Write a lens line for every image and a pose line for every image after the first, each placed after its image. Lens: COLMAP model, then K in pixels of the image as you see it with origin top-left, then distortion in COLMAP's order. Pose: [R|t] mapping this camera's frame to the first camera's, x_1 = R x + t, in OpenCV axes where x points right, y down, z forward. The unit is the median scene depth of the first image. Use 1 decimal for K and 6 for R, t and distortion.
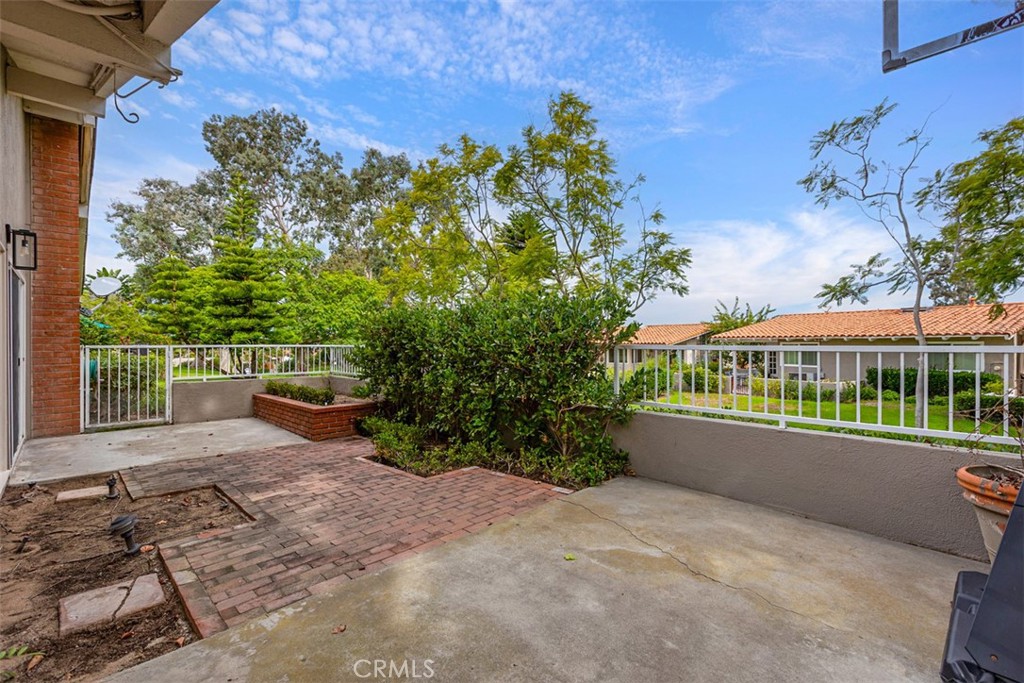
lens RADIAL K [[455.5, 0, 512.0], [0, 455.5, 341.5], [0, 0, 1]] dist [-0.001178, 0.000229]
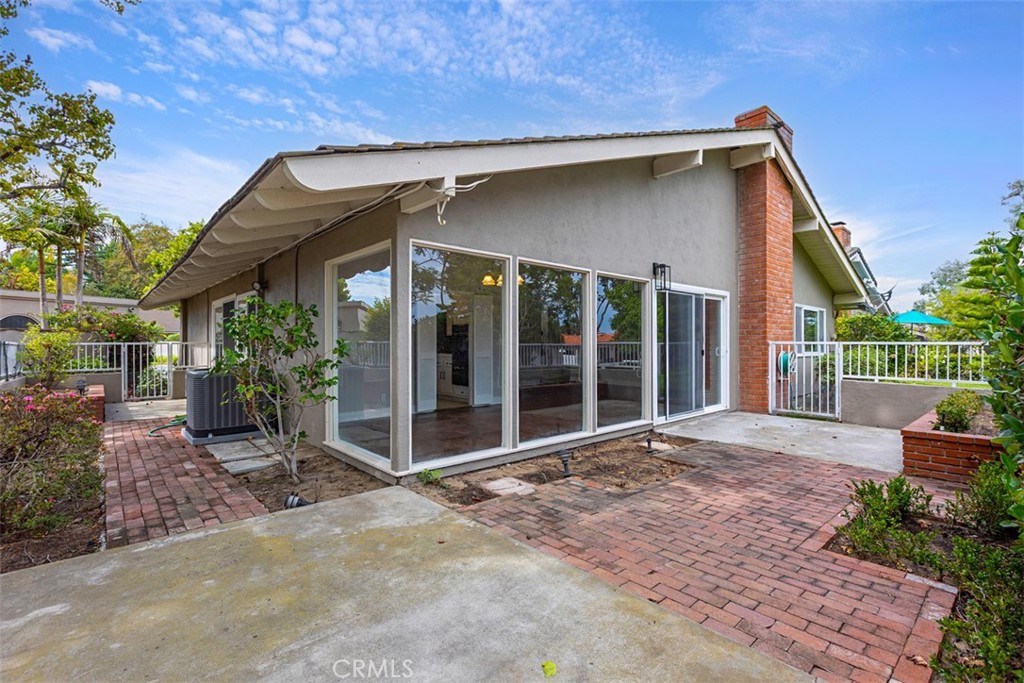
lens RADIAL K [[455.5, 0, 512.0], [0, 455.5, 341.5], [0, 0, 1]] dist [-0.001178, 0.000229]
pose [[-0.040189, 0.004675, -0.999181, 0.527119], [0.001695, 0.999988, 0.004610, 0.003001], [0.999191, -0.001509, -0.040197, 0.659729]]
